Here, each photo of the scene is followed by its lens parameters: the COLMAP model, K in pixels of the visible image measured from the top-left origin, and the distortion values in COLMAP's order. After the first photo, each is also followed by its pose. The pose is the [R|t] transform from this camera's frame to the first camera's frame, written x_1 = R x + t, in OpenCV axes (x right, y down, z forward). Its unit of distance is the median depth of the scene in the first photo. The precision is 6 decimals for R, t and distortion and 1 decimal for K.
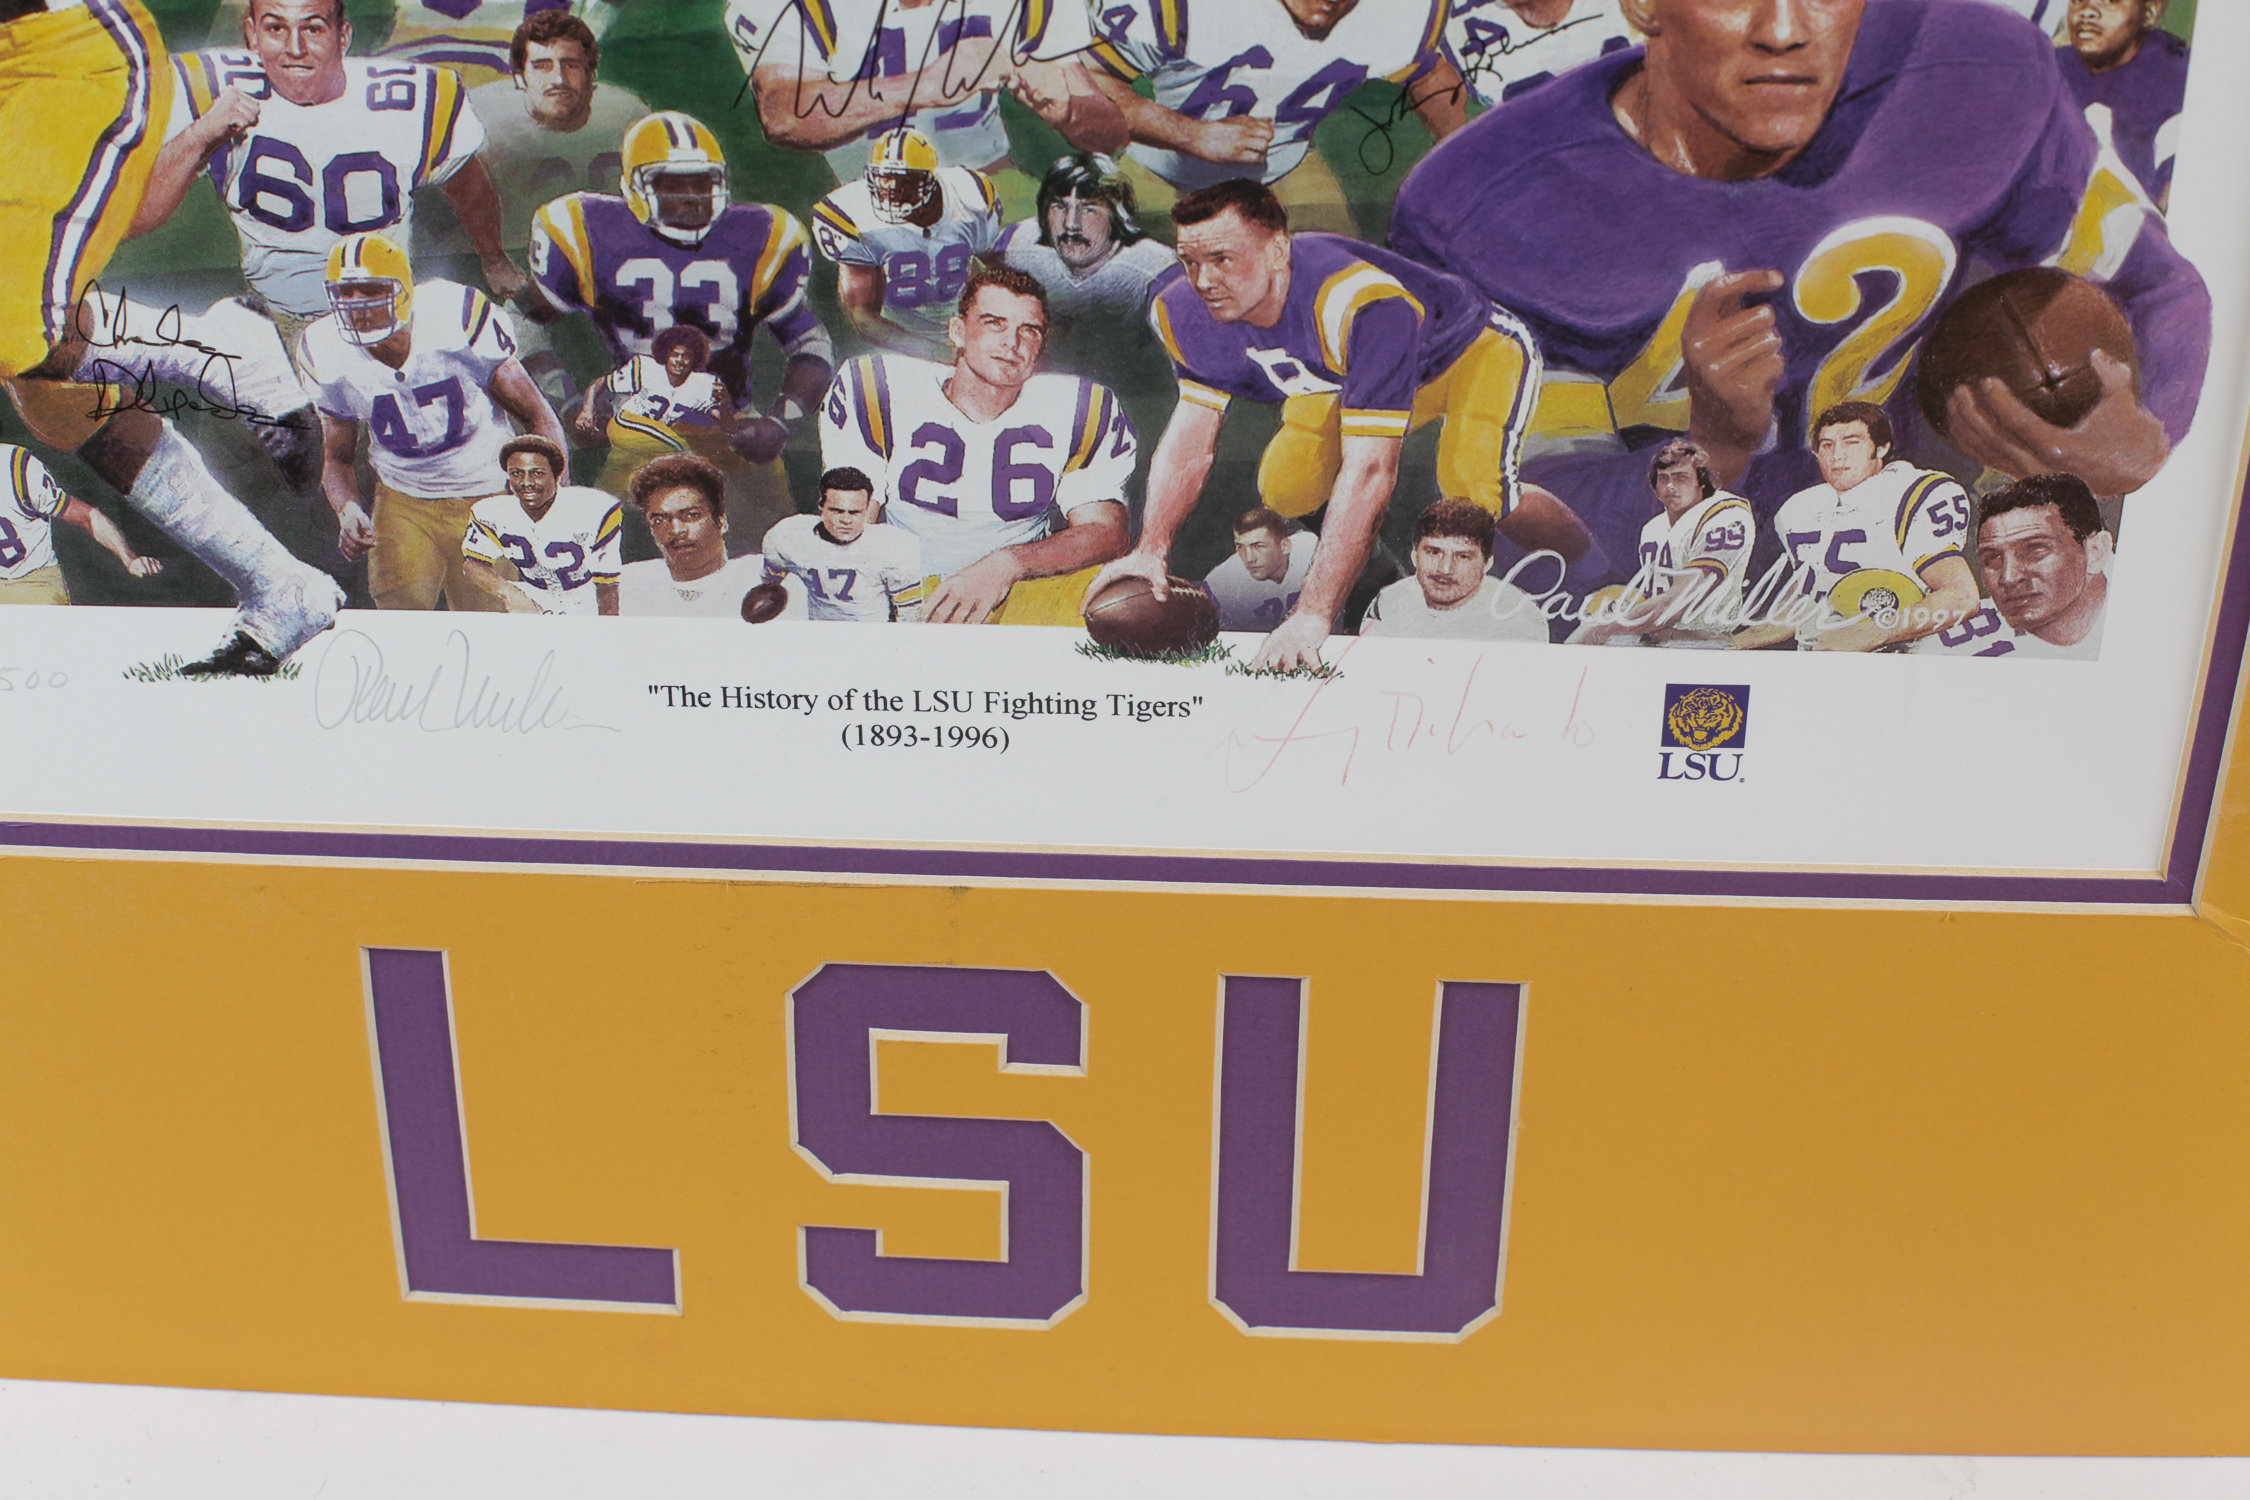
lens RADIAL K [[3470.5, 0, 1125.0], [0, 3470.5, 750.0], [0, 0, 1]] dist [-0.203899, 0.112626]
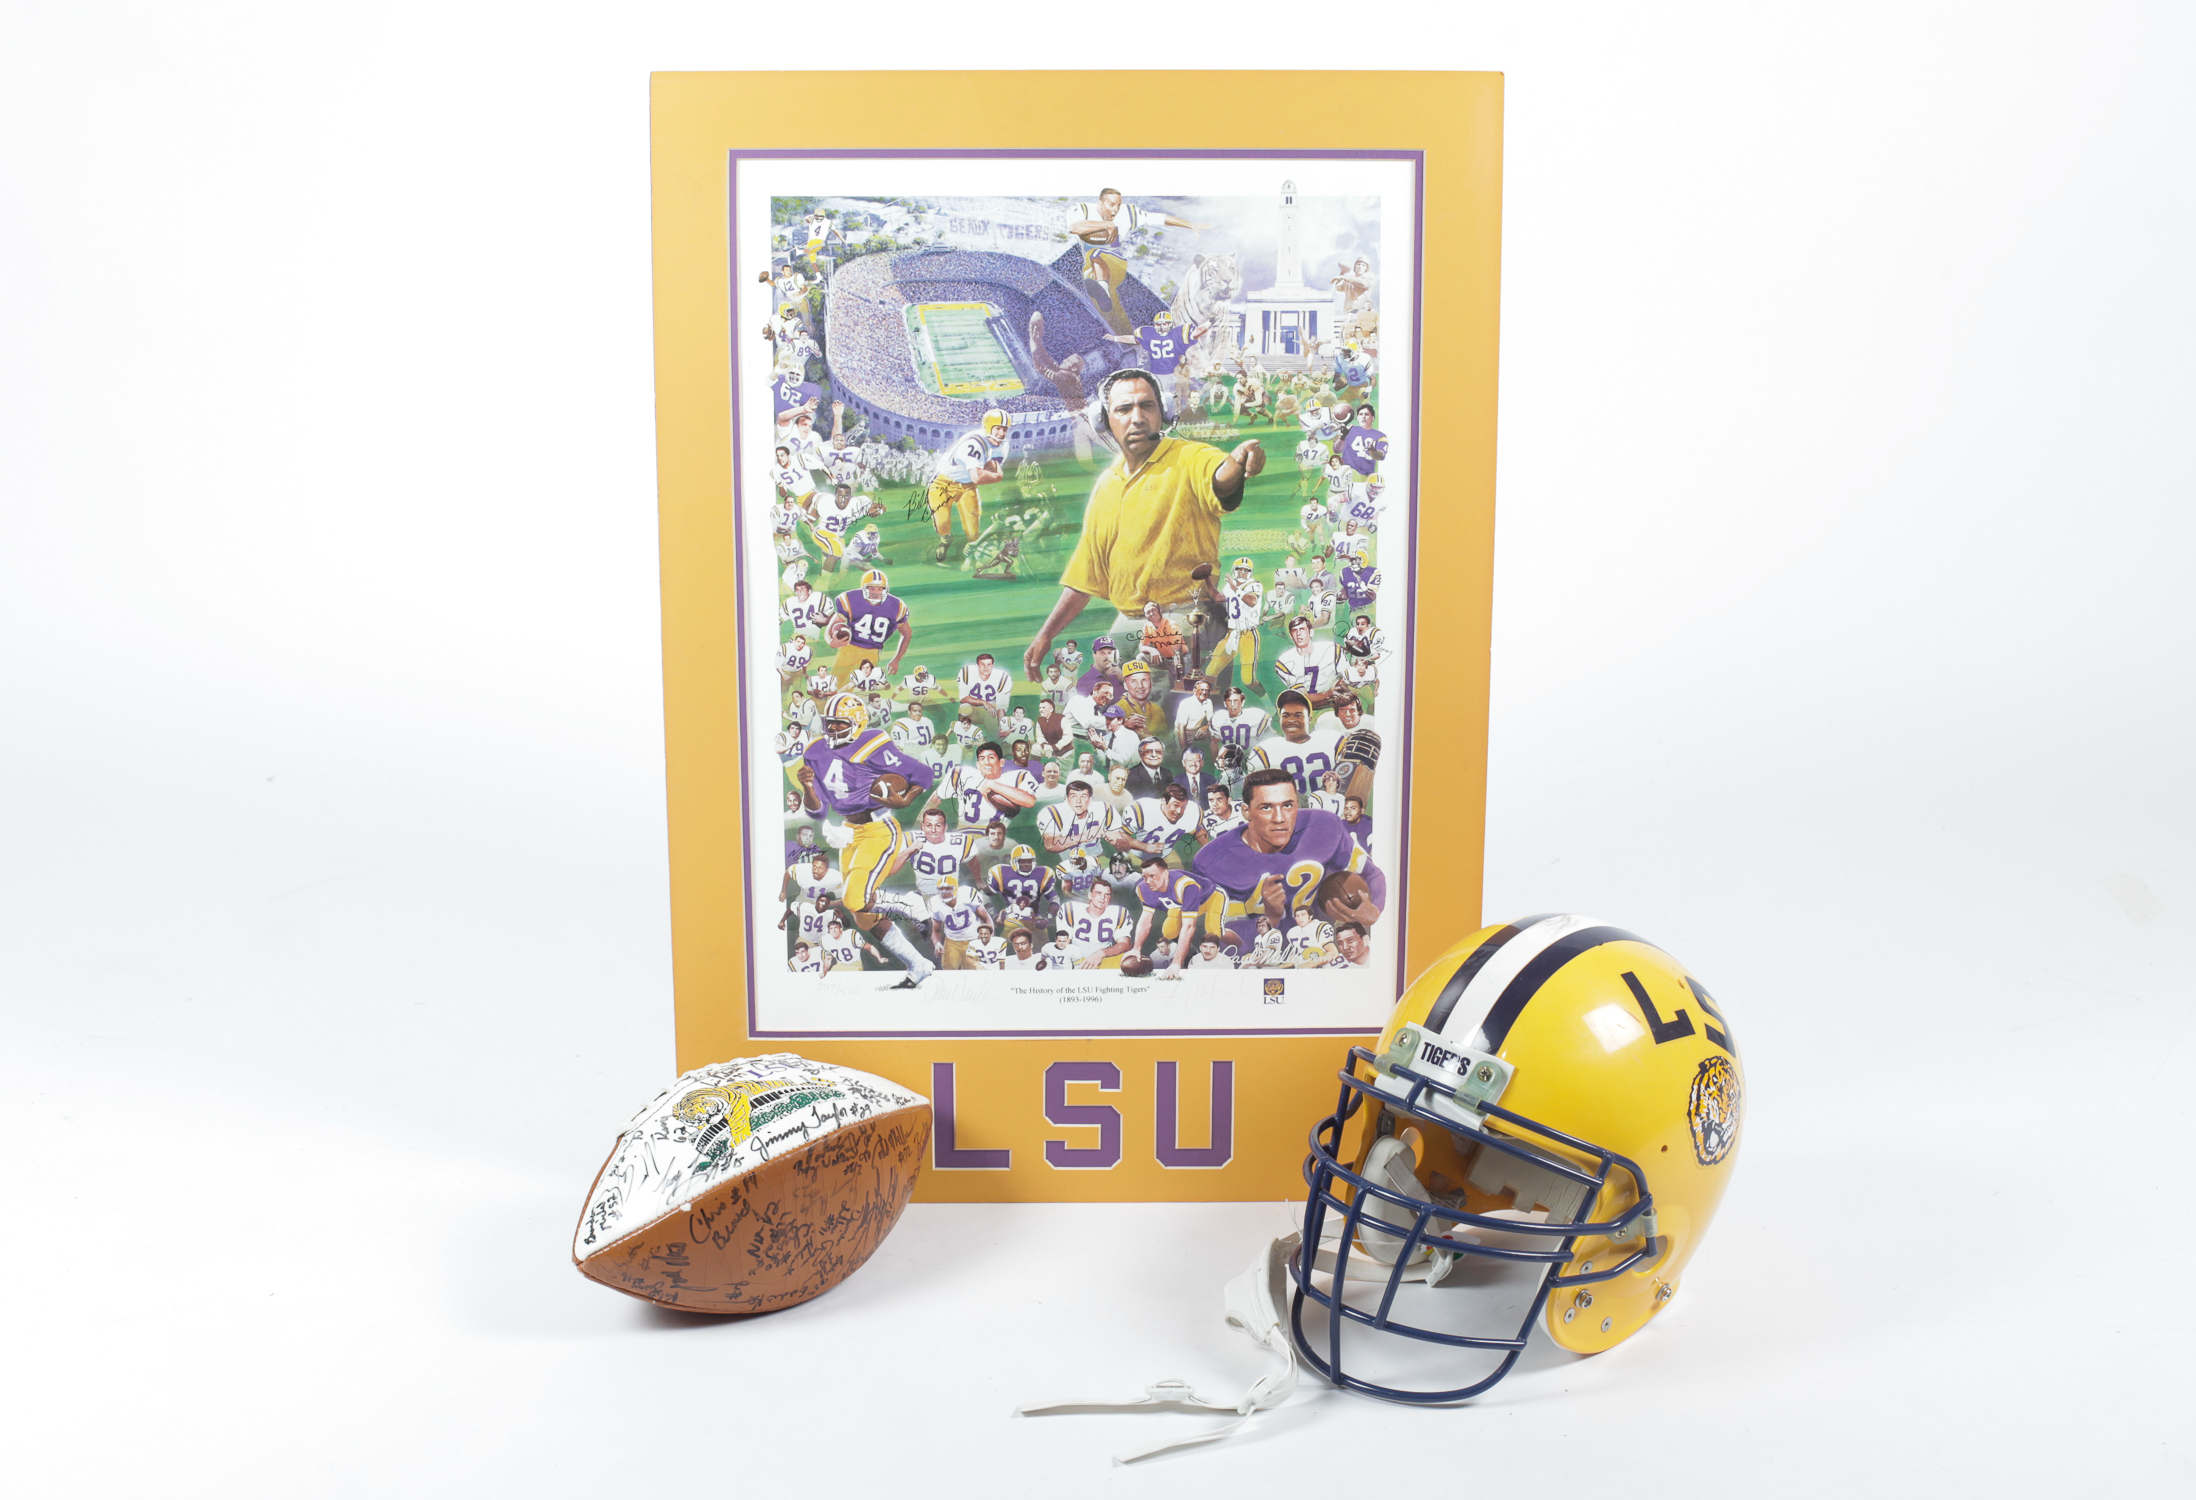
lens RADIAL K [[3471.2, 0, 1098.0], [0, 3471.2, 750.0], [0, 0, 1]] dist [-0.148880, -0.002532]
pose [[0.998335, -0.022279, 0.053211, -0.252085], [0.034370, 0.970537, -0.238487, 0.693895], [-0.046330, 0.239919, 0.969687, -3.047534]]
